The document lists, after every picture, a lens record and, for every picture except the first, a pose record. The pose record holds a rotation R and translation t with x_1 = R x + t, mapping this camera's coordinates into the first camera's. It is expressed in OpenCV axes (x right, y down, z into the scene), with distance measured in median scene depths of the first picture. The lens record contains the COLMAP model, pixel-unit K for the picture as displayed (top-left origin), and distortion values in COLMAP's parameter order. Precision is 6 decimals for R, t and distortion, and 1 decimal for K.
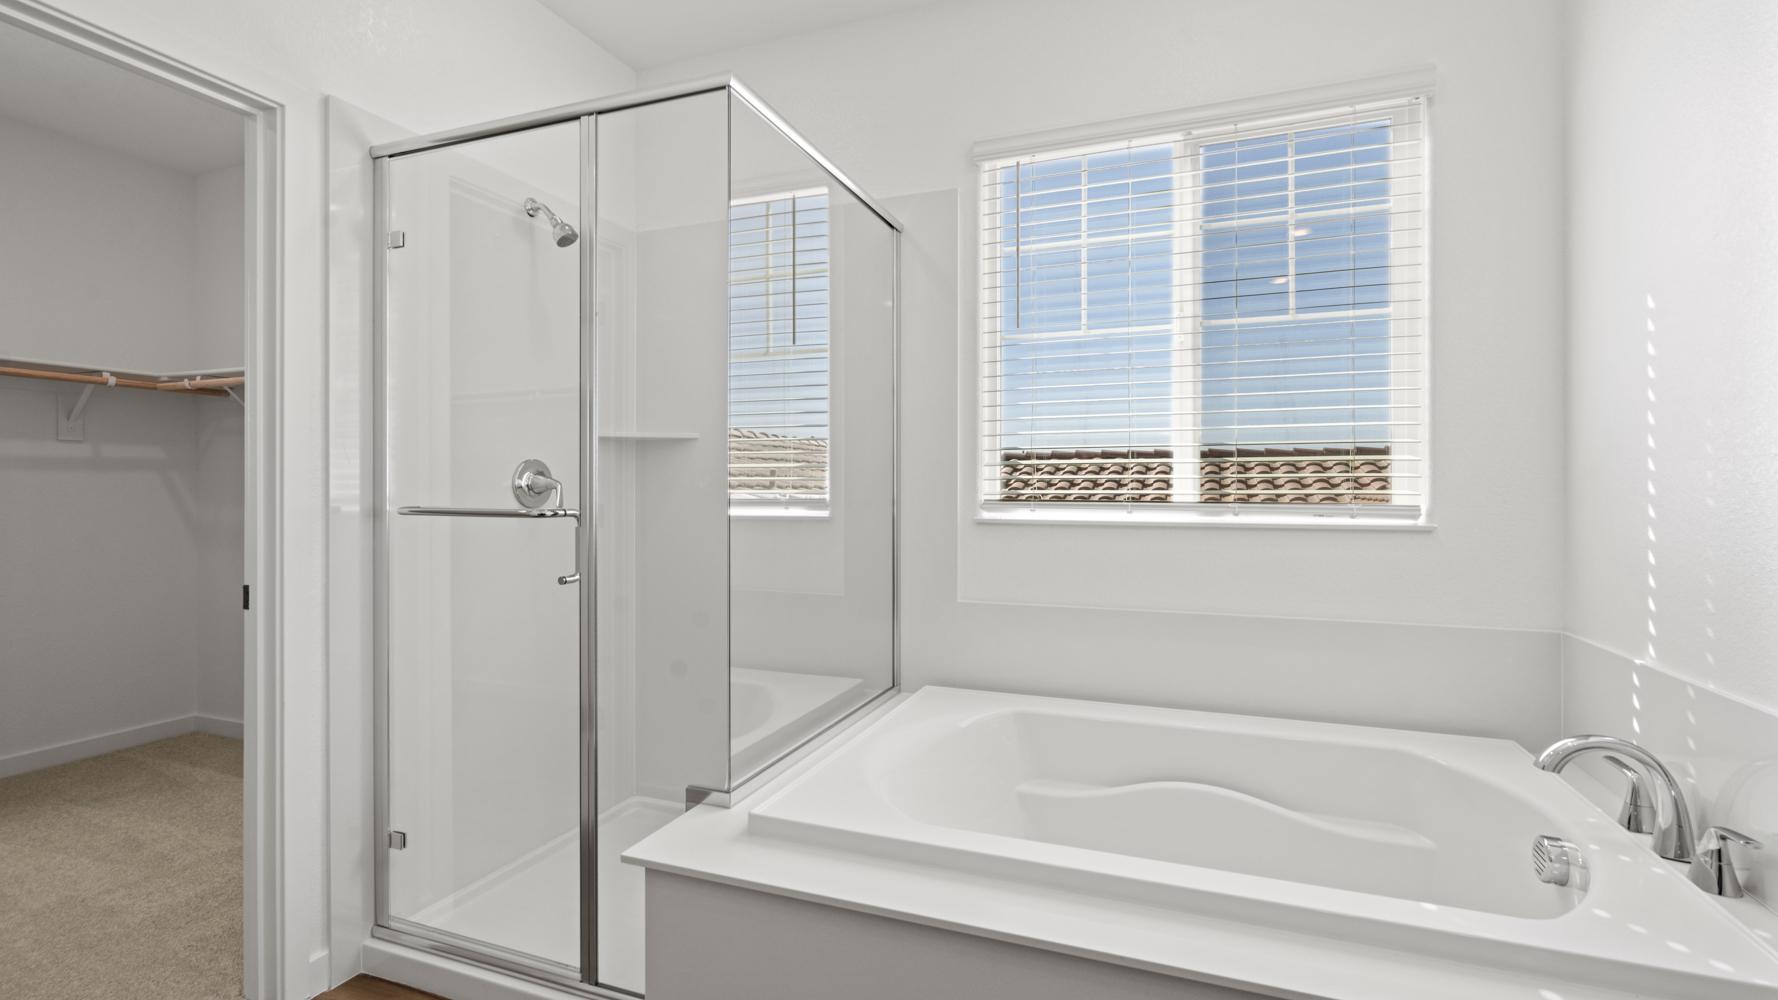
lens RADIAL K [[801.6, 0, 886.3], [0, 801.6, 495.3], [0, 0, 1]] dist [-0.003974, 0.001273]
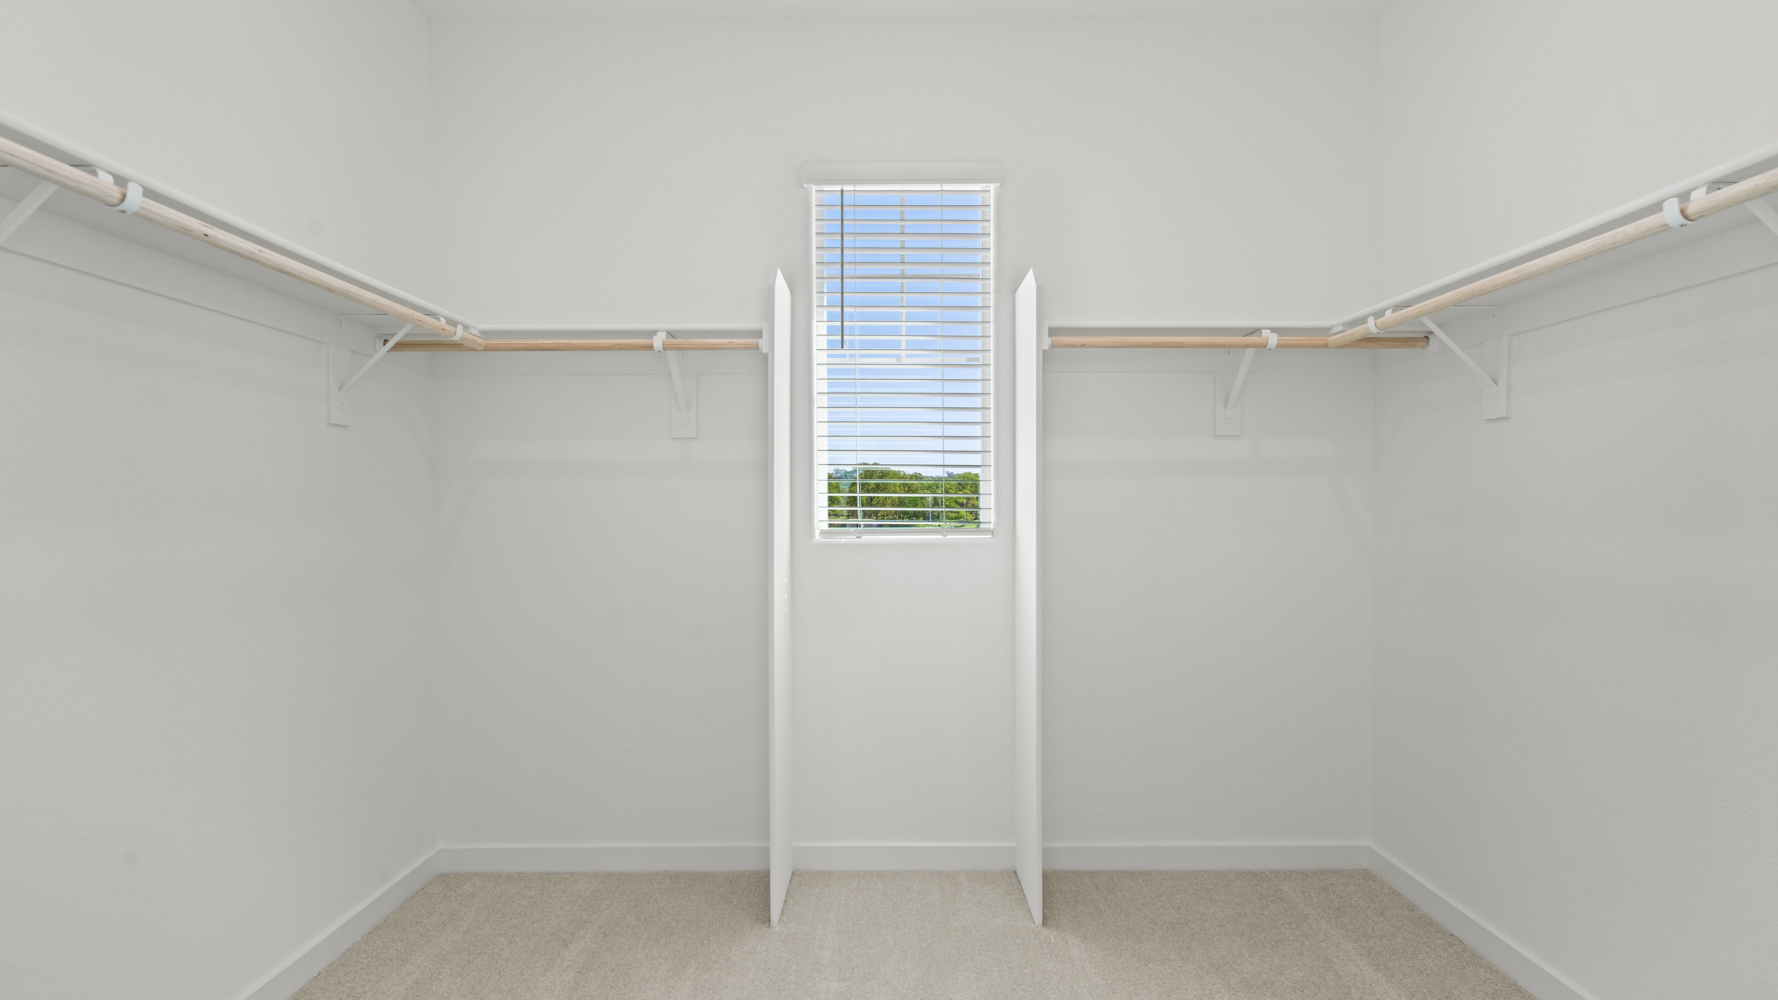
lens RADIAL K [[854.1, 0, 888.7], [0, 854.1, 506.5], [0, 0, 1]] dist [0.002331, 0.000329]
pose [[0.366795, 0.000526, -0.930302, -0.409791], [-0.011658, 0.999924, -0.004031, 0.003472], [0.930229, 0.012324, 0.366774, 0.428460]]
